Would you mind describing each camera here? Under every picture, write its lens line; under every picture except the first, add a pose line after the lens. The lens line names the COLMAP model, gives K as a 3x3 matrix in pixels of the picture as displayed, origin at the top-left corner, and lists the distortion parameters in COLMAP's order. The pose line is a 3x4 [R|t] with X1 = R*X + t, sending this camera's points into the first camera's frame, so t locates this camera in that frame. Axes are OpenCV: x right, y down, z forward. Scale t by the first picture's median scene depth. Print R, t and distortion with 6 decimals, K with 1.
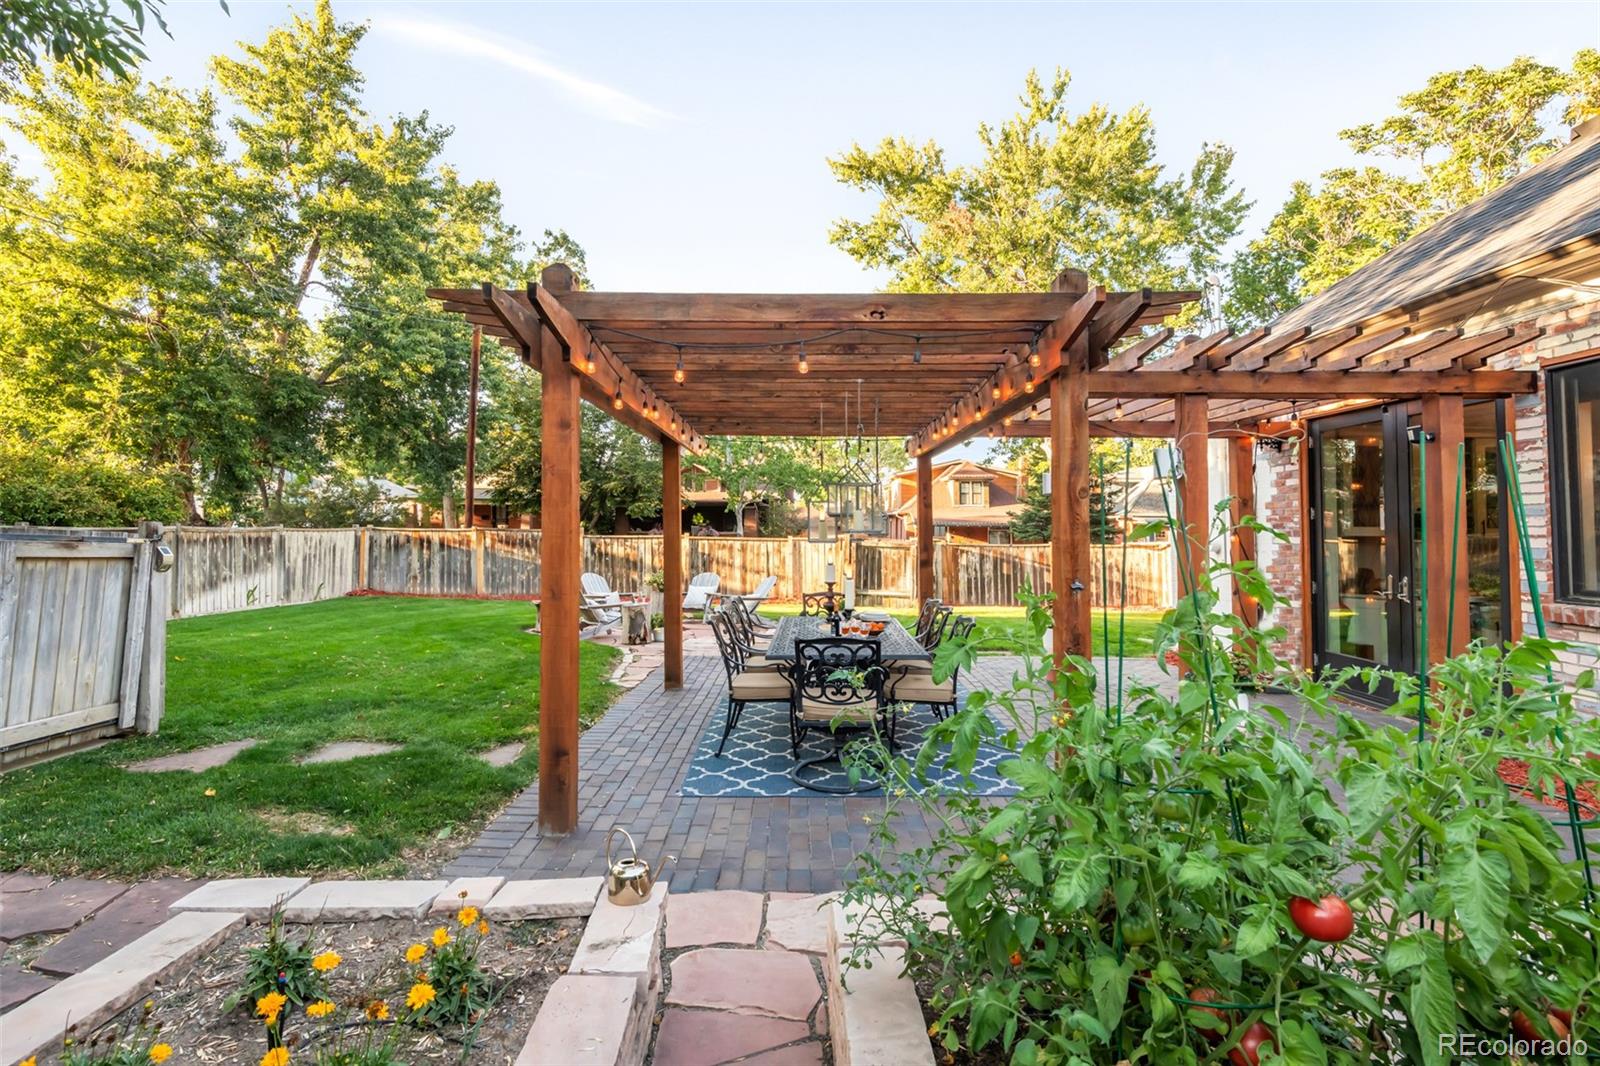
lens RADIAL K [[750.4, 0, 798.5], [0, 750.4, 530.7], [0, 0, 1]] dist [0.002968, -0.000311]
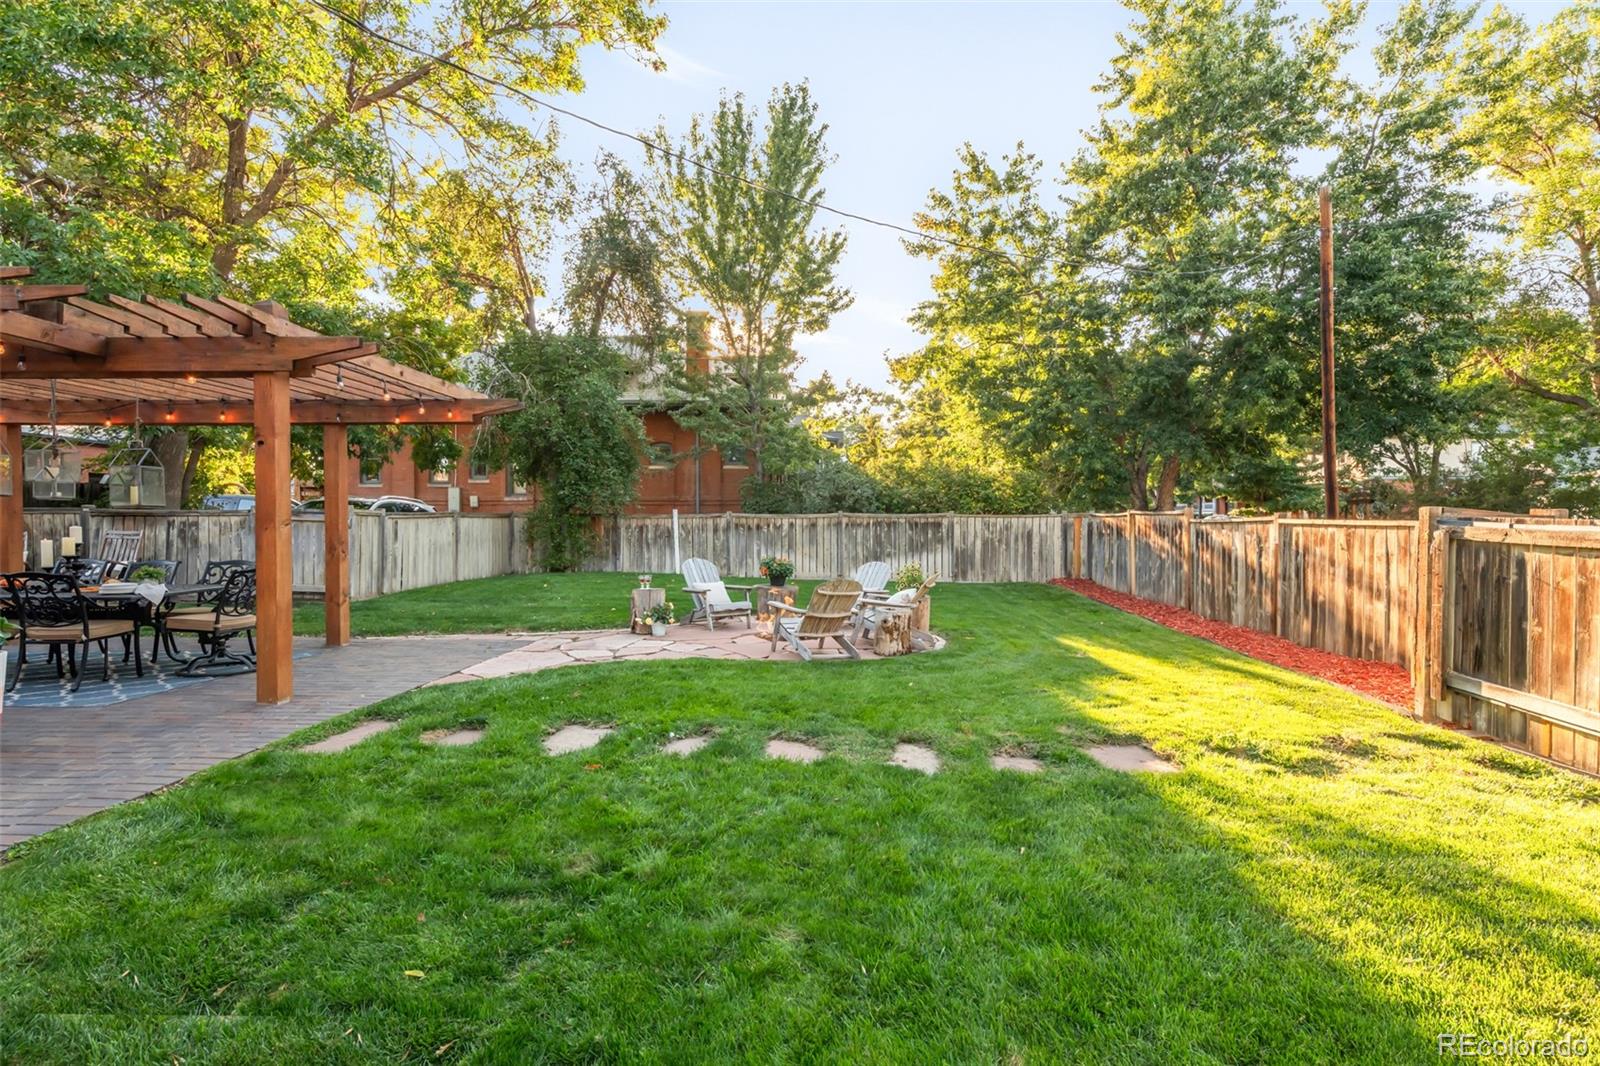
lens RADIAL K [[750.4, 0, 802.1], [0, 750.4, 532.3], [0, 0, 1]] dist [0.002968, -0.000311]
pose [[-0.004353, 0.006311, -0.999971, 0.405946], [-0.003629, 0.999973, 0.006327, 0.015720], [0.999984, 0.003656, -0.004330, 0.719274]]
